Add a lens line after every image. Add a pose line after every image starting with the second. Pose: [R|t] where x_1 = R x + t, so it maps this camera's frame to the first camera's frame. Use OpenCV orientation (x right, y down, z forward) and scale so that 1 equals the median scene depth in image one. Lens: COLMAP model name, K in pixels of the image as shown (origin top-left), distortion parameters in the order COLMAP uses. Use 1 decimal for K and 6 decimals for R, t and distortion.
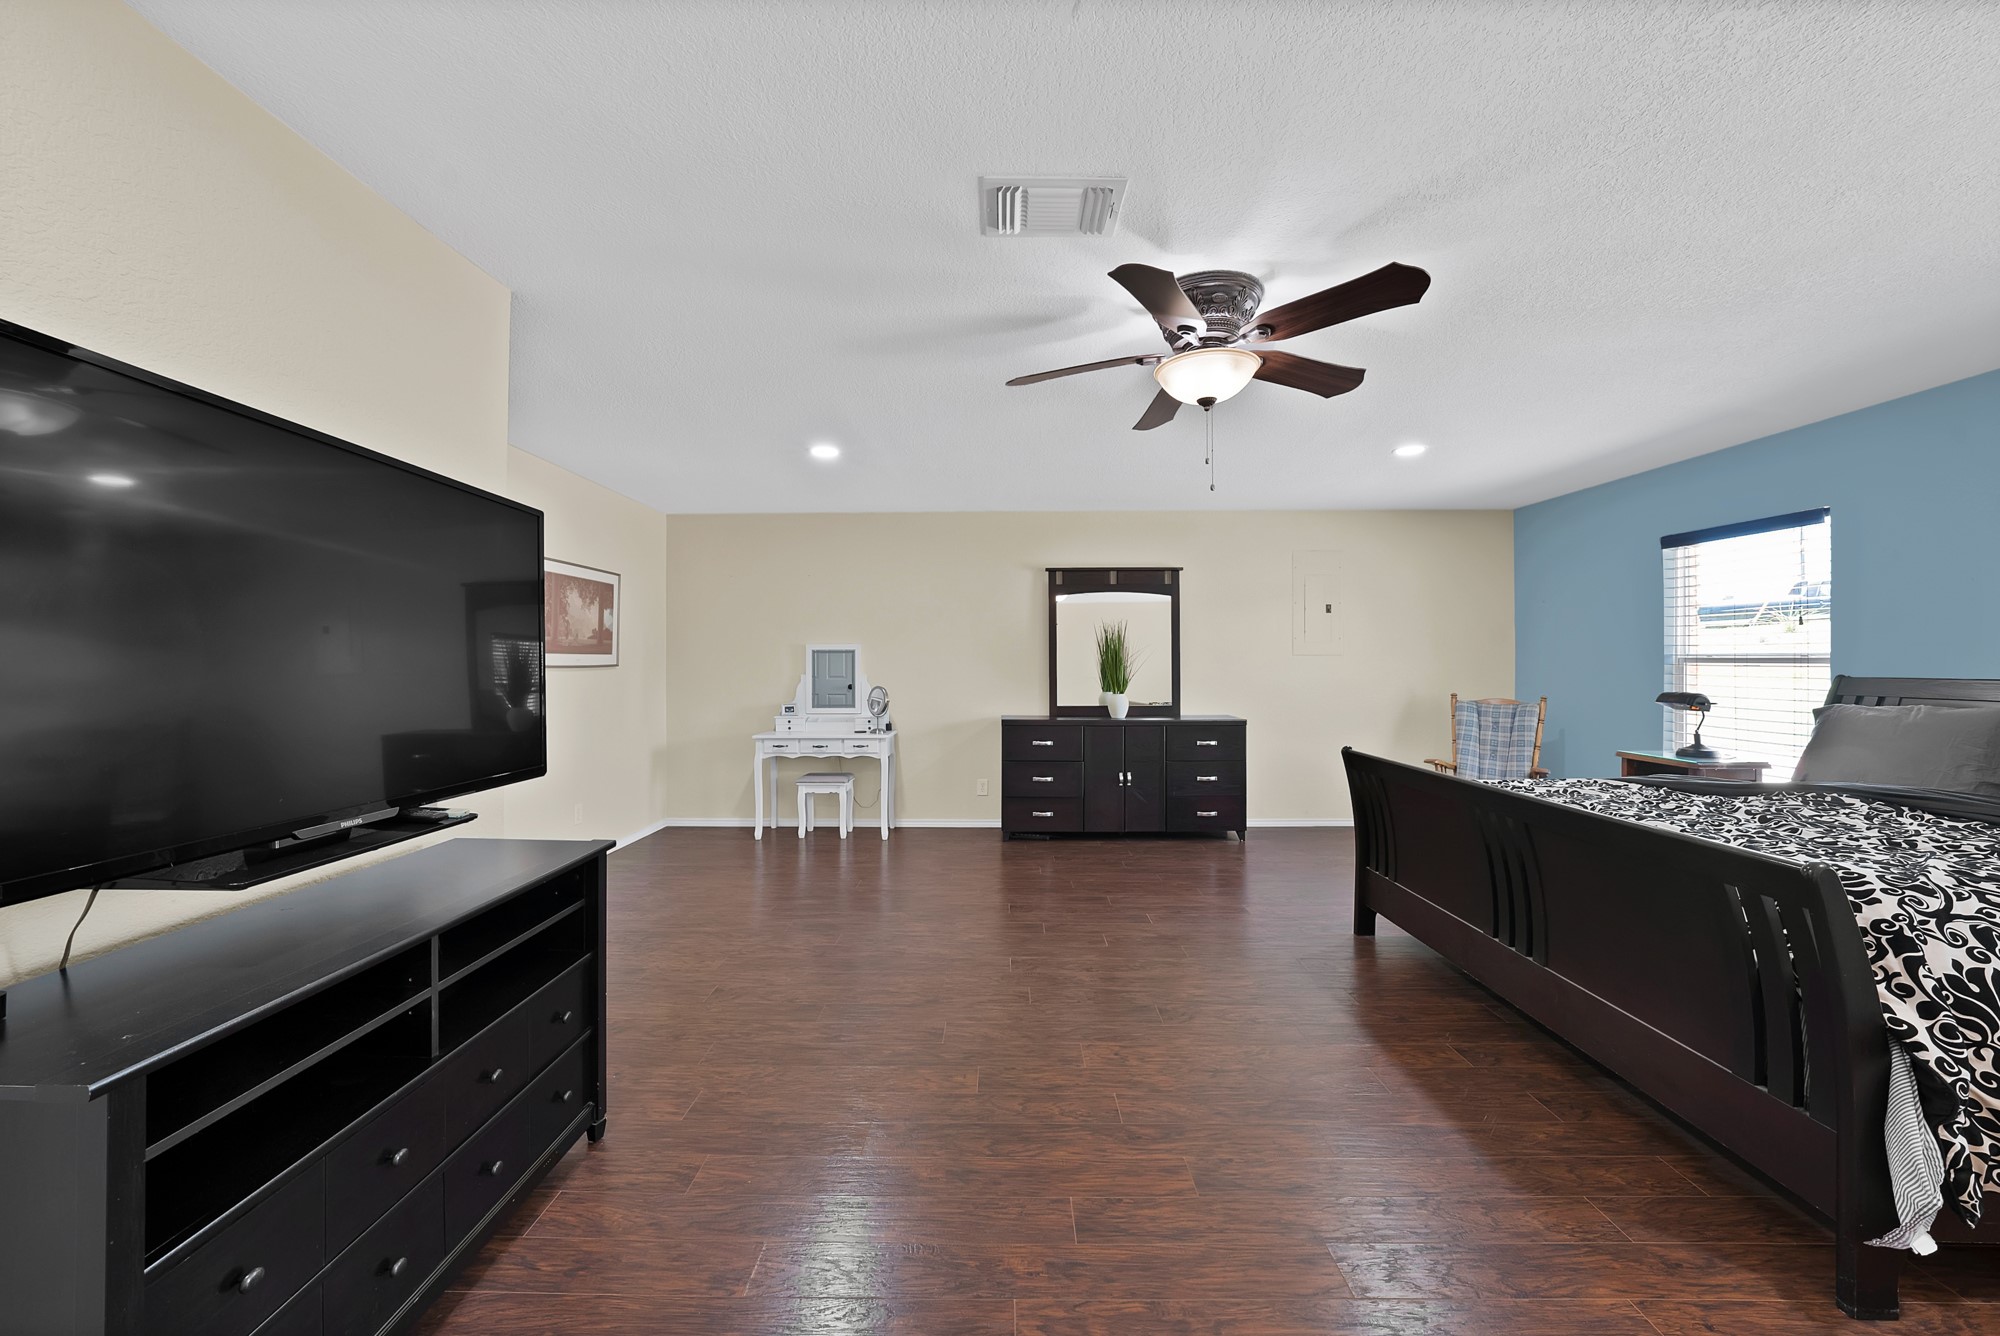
lens RADIAL K [[718.2, 0, 999.1], [0, 718.2, 661.4], [0, 0, 1]] dist [-0.026476, 0.005414]
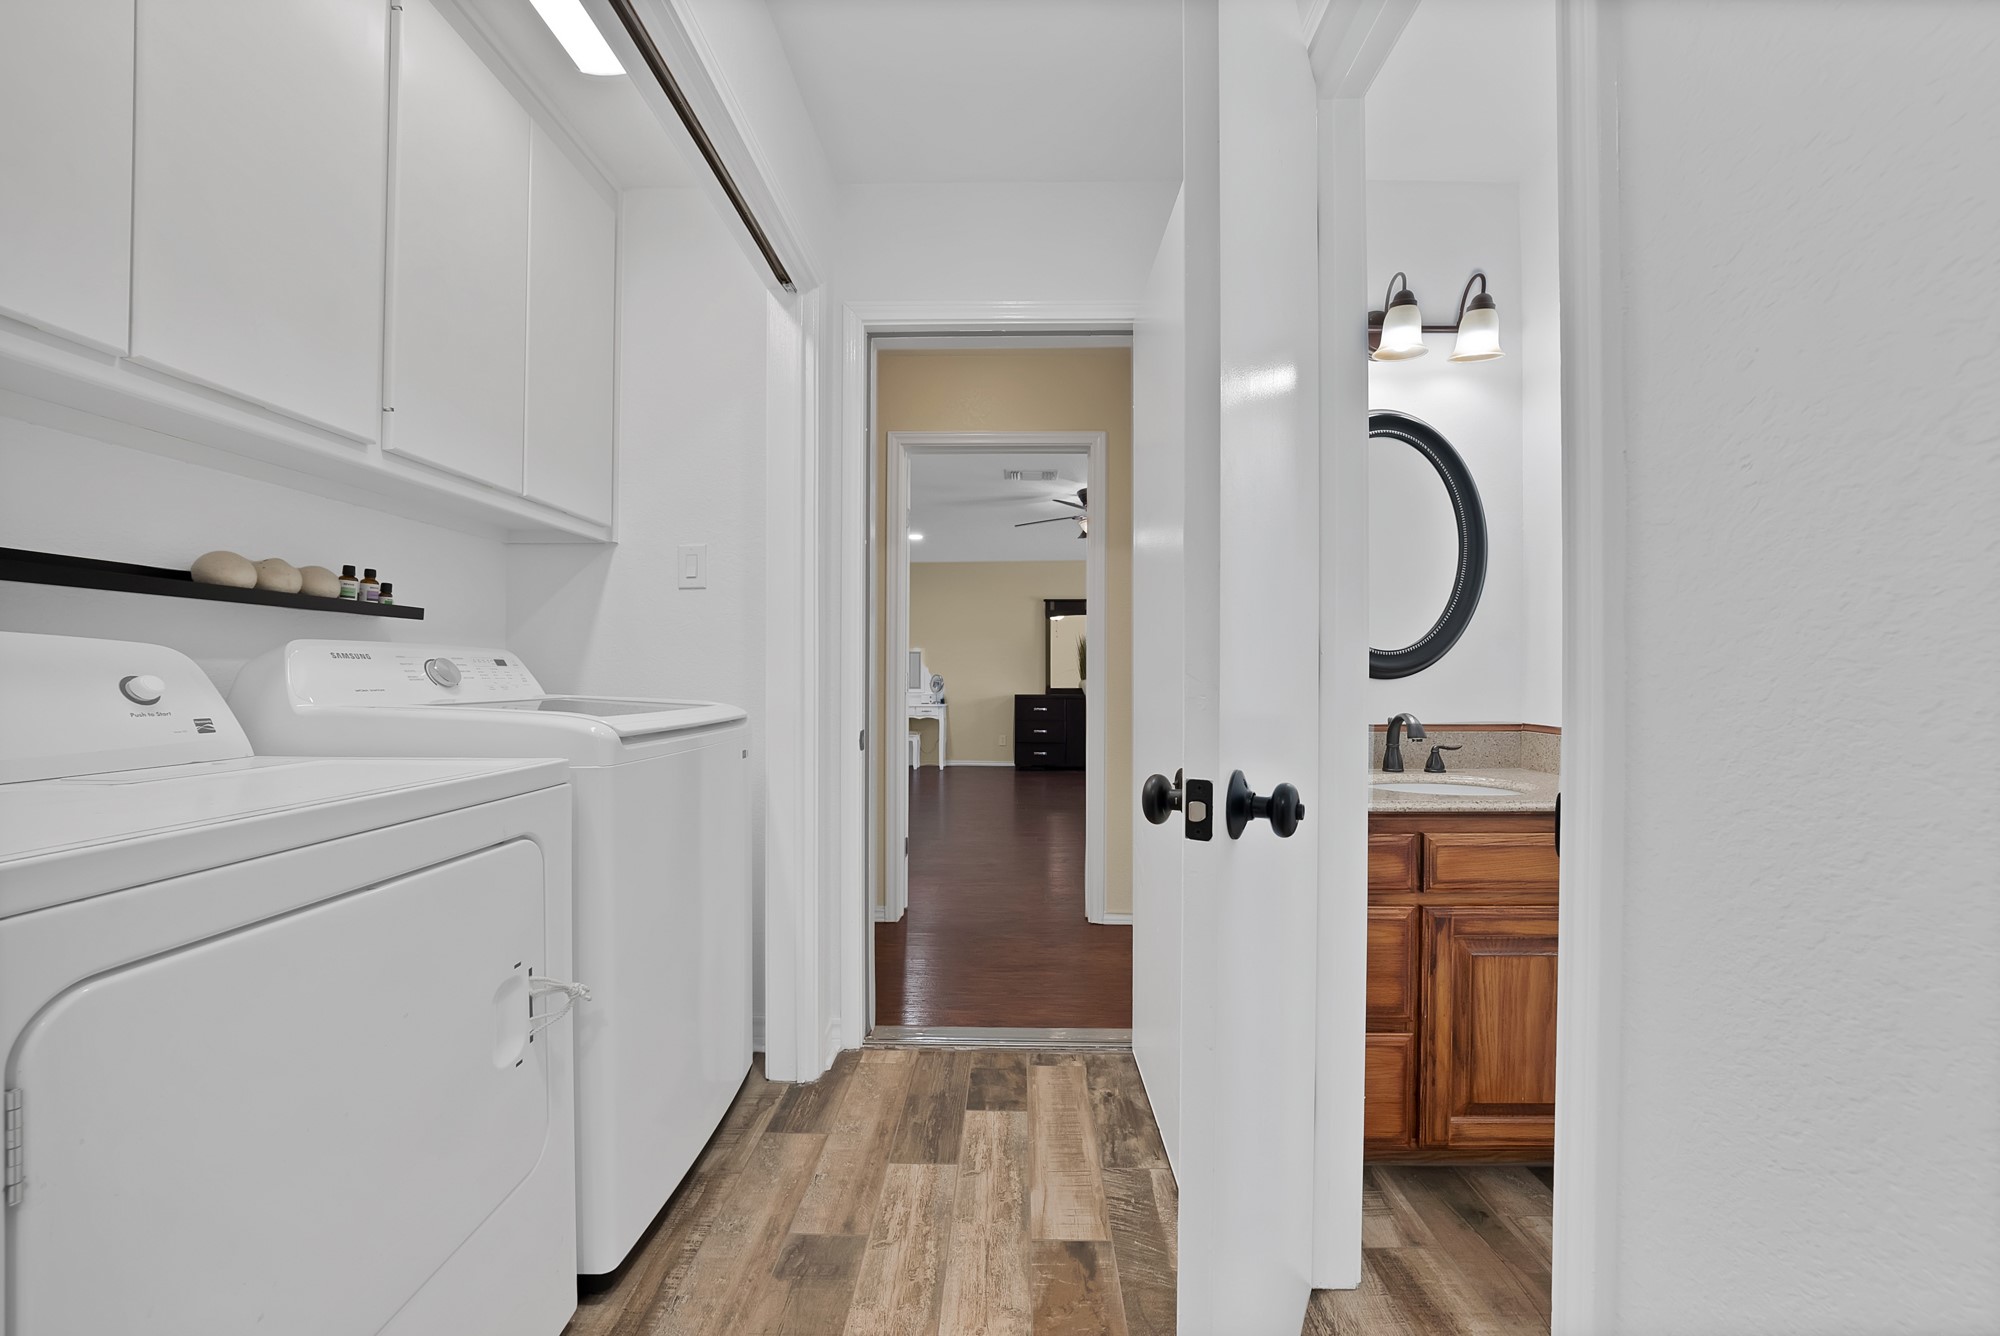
lens RADIAL K [[718.2, 0, 1008.6], [0, 718.2, 674.1], [0, 0, 1]] dist [-0.026476, 0.005414]
pose [[0.999927, 0.003341, -0.011648, 0.007817], [-0.003371, 0.999991, -0.002538, 0.037450], [0.011639, 0.002577, 0.999929, -0.576969]]
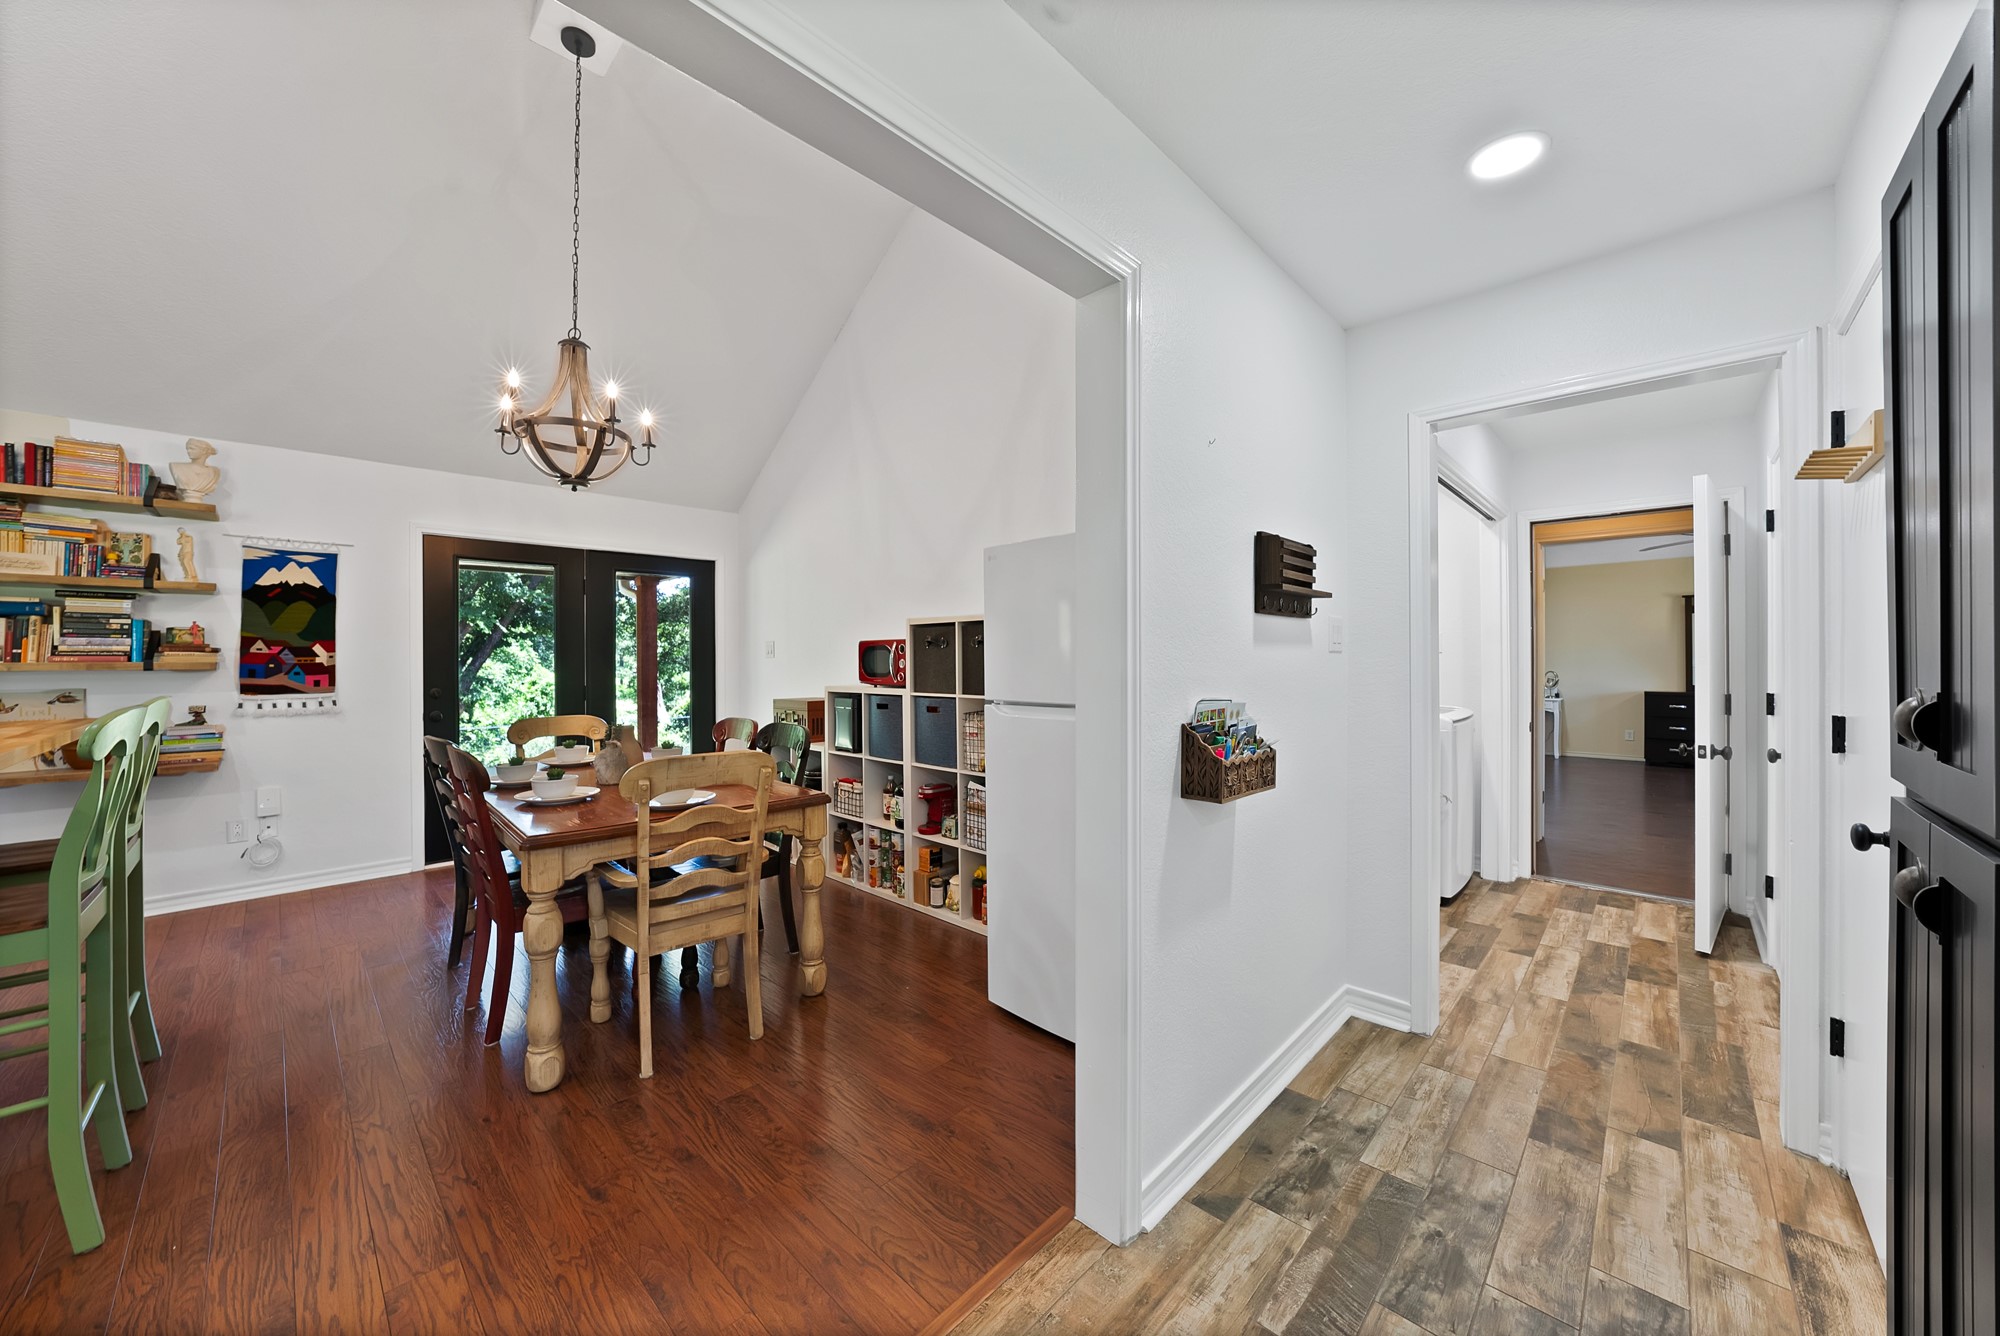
lens RADIAL K [[718.2, 0, 996.0], [0, 718.2, 656.8], [0, 0, 1]] dist [-0.026476, 0.005414]
pose [[0.726544, -0.003504, -0.687111, 0.032894], [0.005621, 0.999984, 0.000843, -0.008462], [0.687097, -0.004475, 0.726552, -1.157543]]
